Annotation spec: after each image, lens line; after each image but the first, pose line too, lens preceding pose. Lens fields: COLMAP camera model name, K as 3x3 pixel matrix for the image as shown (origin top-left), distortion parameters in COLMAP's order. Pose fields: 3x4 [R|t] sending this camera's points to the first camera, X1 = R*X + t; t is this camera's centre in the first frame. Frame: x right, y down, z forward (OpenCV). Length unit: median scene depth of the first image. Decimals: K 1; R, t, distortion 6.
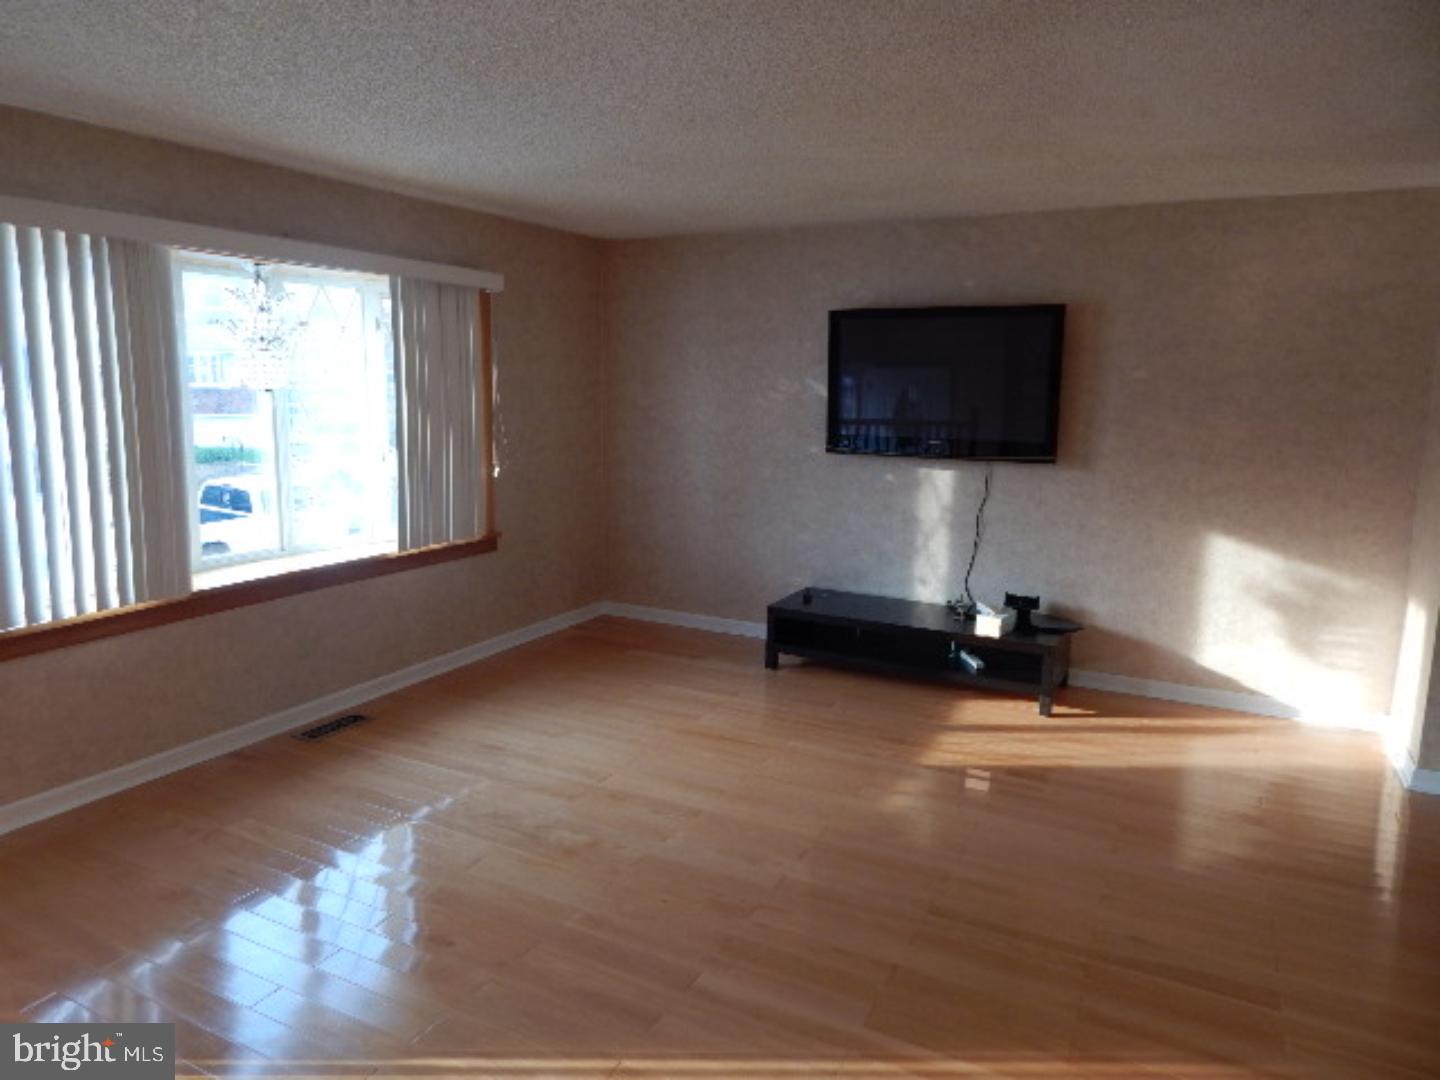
lens RADIAL K [[961.4, 0, 714.7], [0, 961.4, 534.4], [0, 0, 1]] dist [-0.005909, 0.002346]
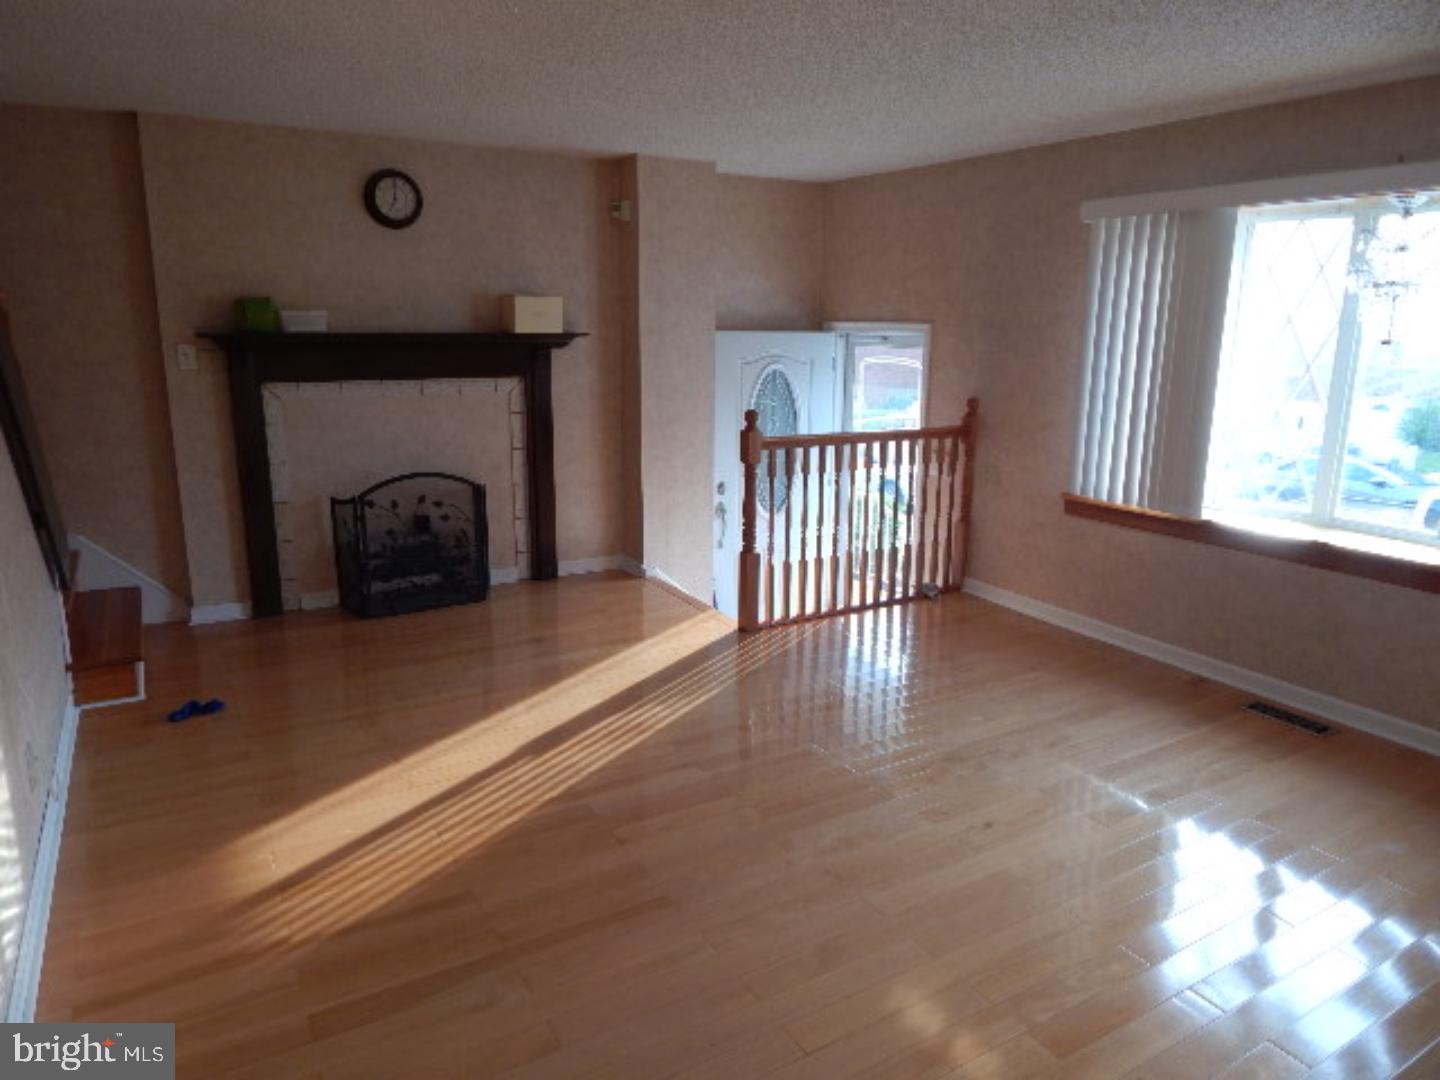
lens RADIAL K [[961.4, 0, 716.8], [0, 961.4, 542.0], [0, 0, 1]] dist [-0.005909, 0.002346]
pose [[-0.530980, 0.169530, -0.830253, 0.717778], [-0.155884, 0.943520, 0.292352, -0.159481], [0.832923, 0.284657, -0.474563, 1.100611]]
